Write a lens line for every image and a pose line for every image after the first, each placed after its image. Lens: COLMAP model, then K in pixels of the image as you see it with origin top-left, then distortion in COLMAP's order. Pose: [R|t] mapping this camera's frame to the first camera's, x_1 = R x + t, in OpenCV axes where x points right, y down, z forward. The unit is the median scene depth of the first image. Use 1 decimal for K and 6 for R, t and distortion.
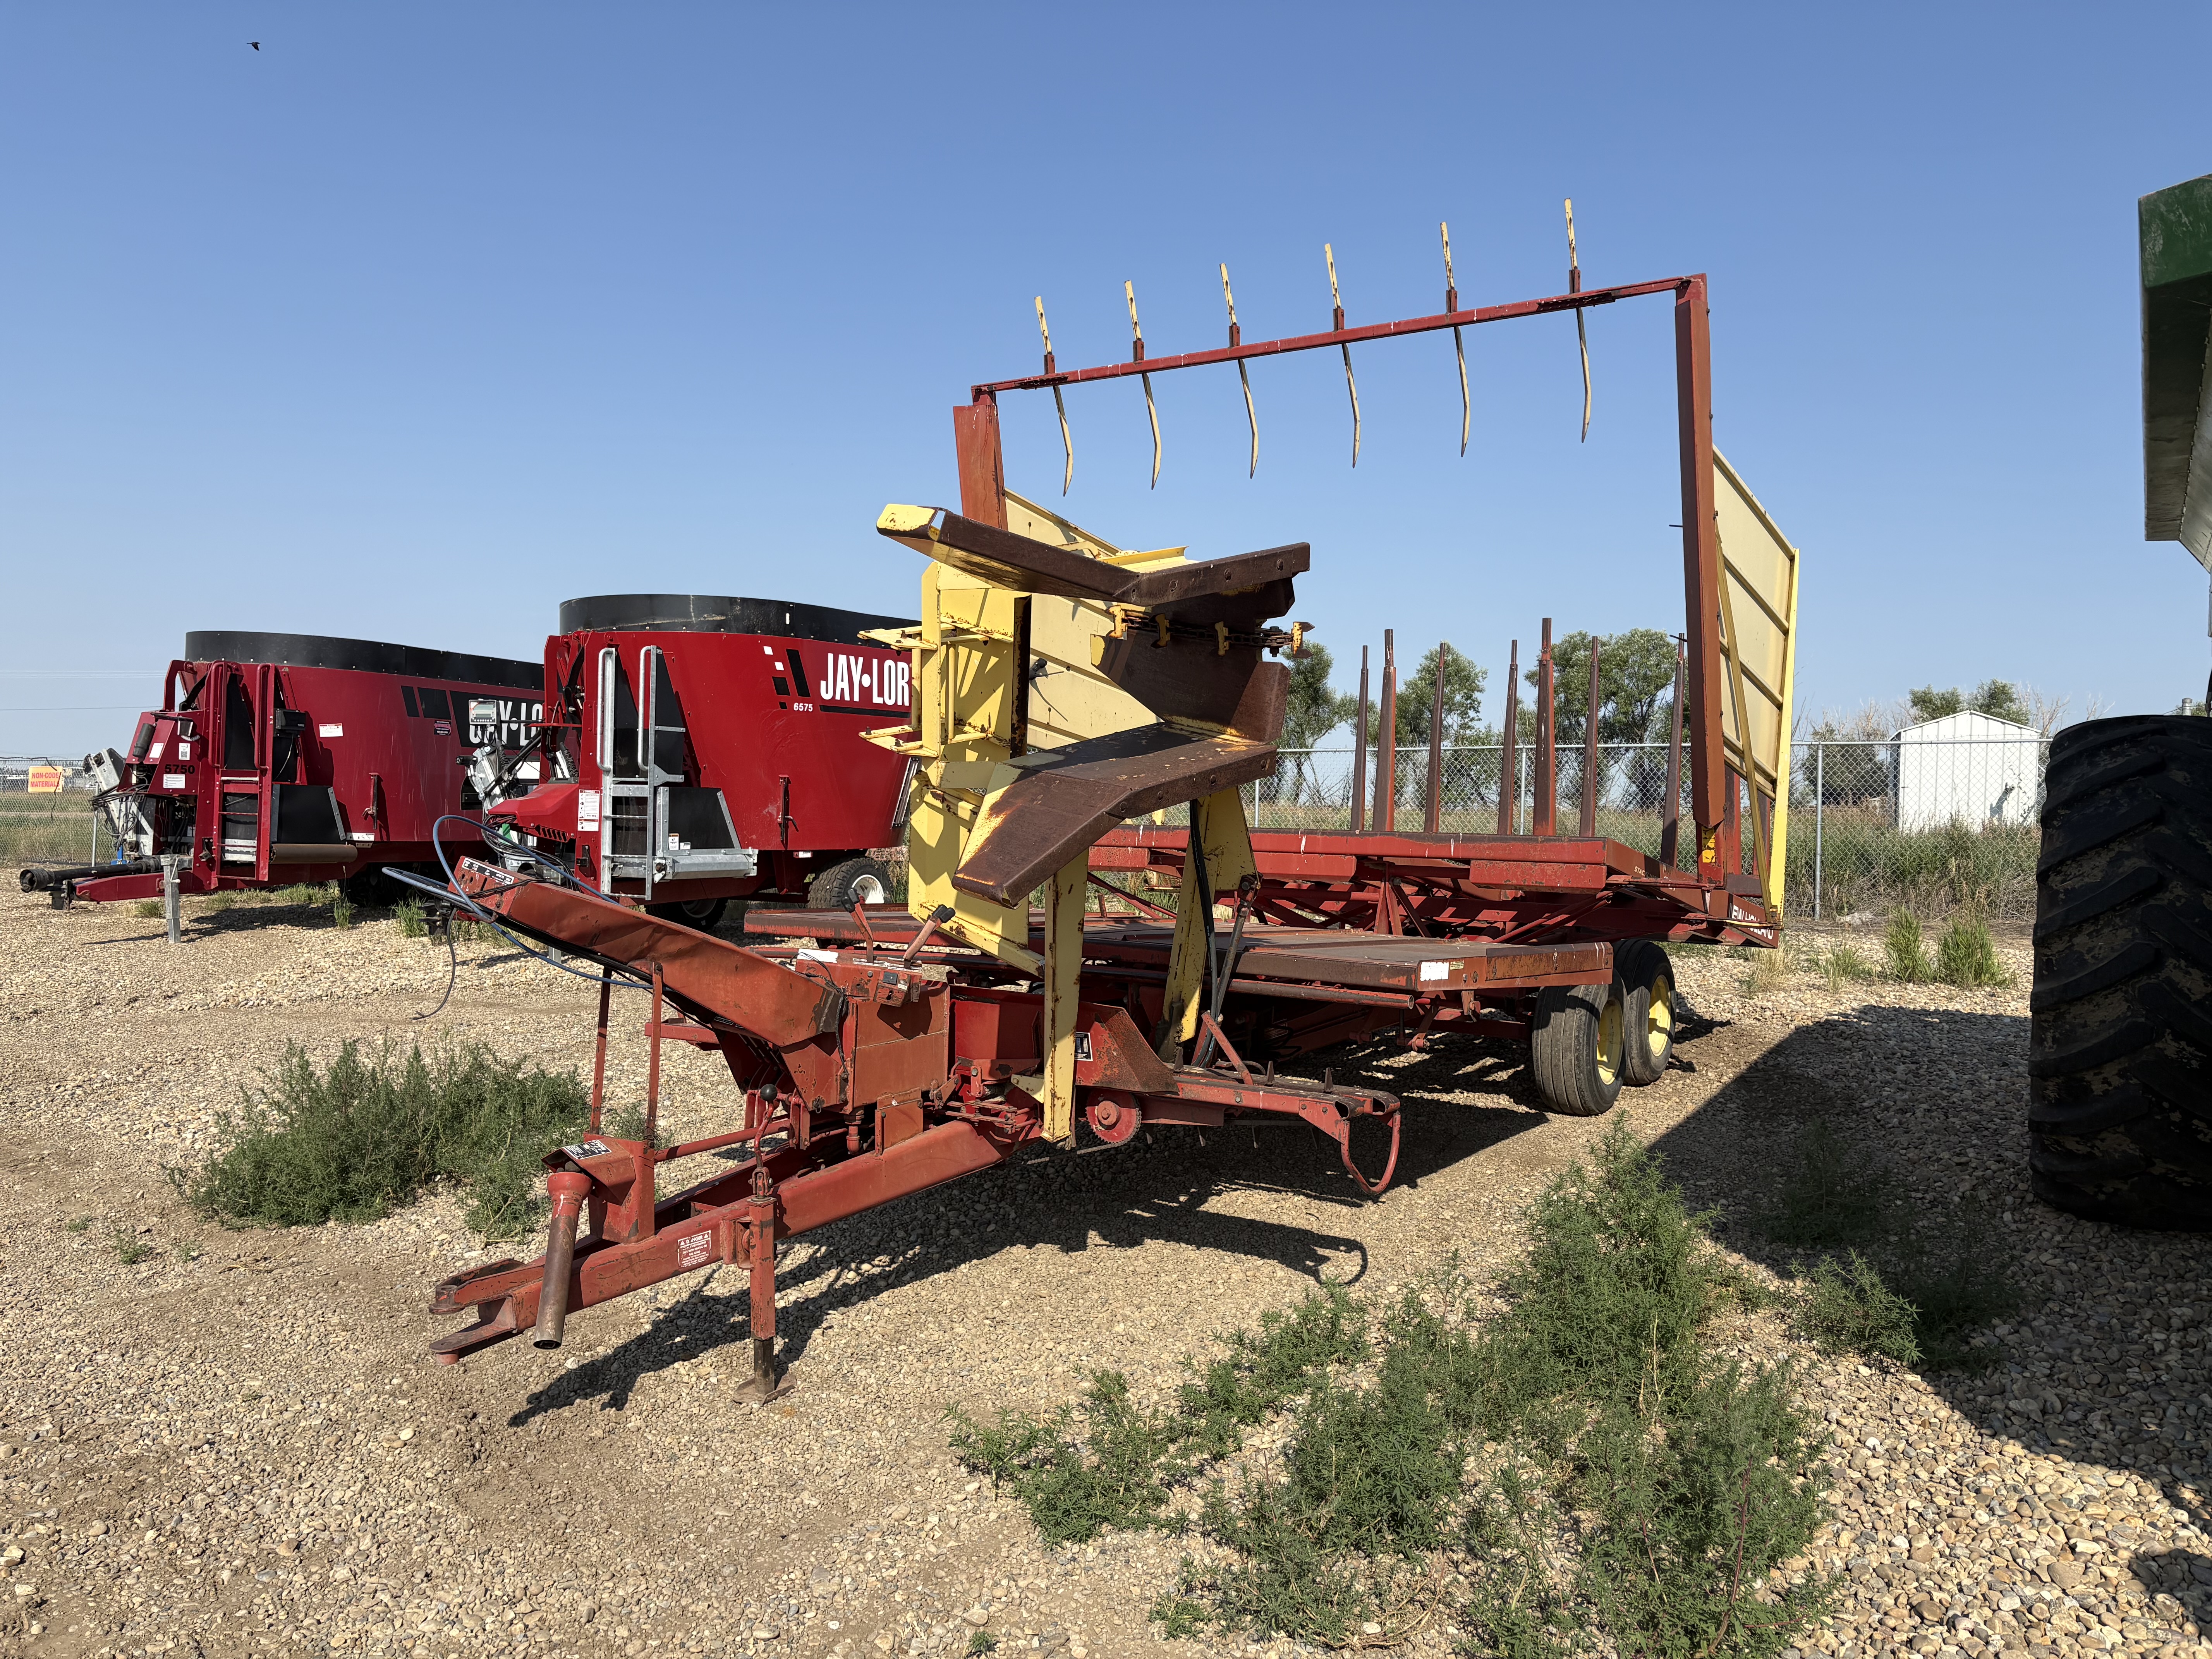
lens RADIAL K [[1651.2, 0, 1123.8], [0, 1651.2, 832.0], [0, 0, 1]] dist [0.008762, 0.007041]
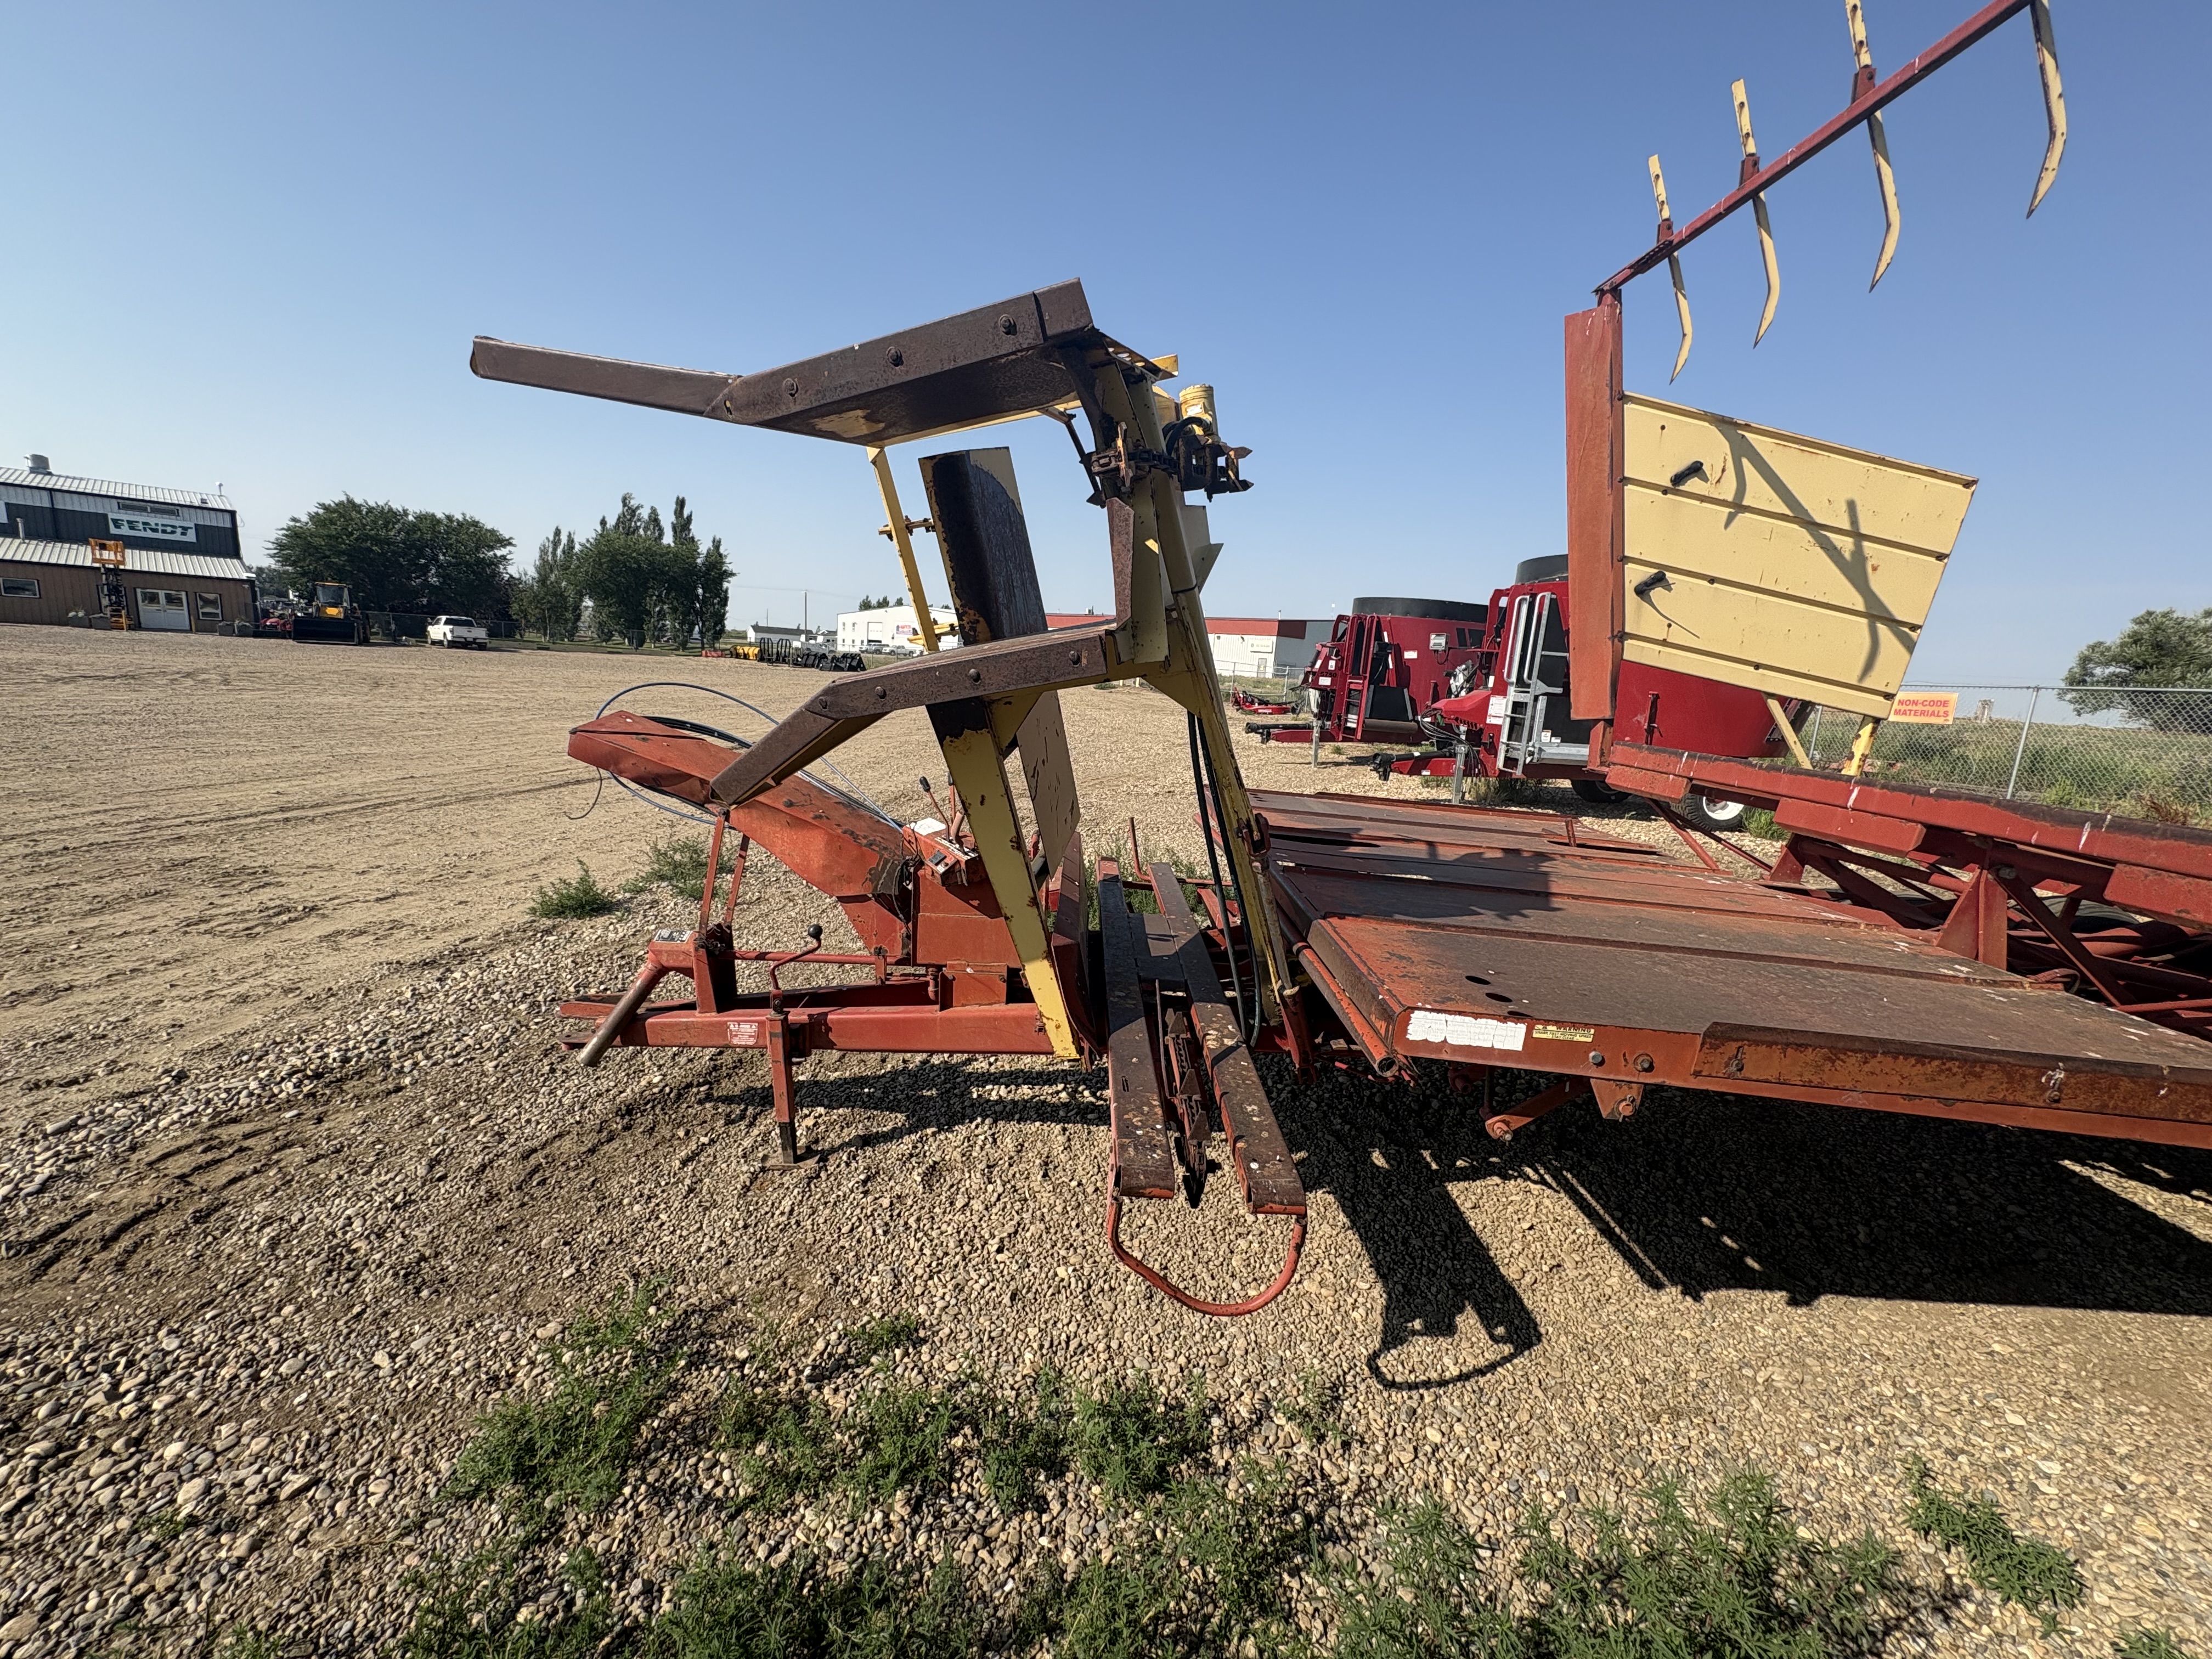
lens RADIAL K [[879.0, 0, 1105.5], [0, 879.0, 834.1], [0, 0, 1]] dist [-0.001461, -0.000091]
pose [[0.562302, 0.176328, -0.807914, 0.133947], [-0.069228, 0.983610, 0.166491, -0.010455], [0.824029, -0.037688, 0.565293, 0.270827]]
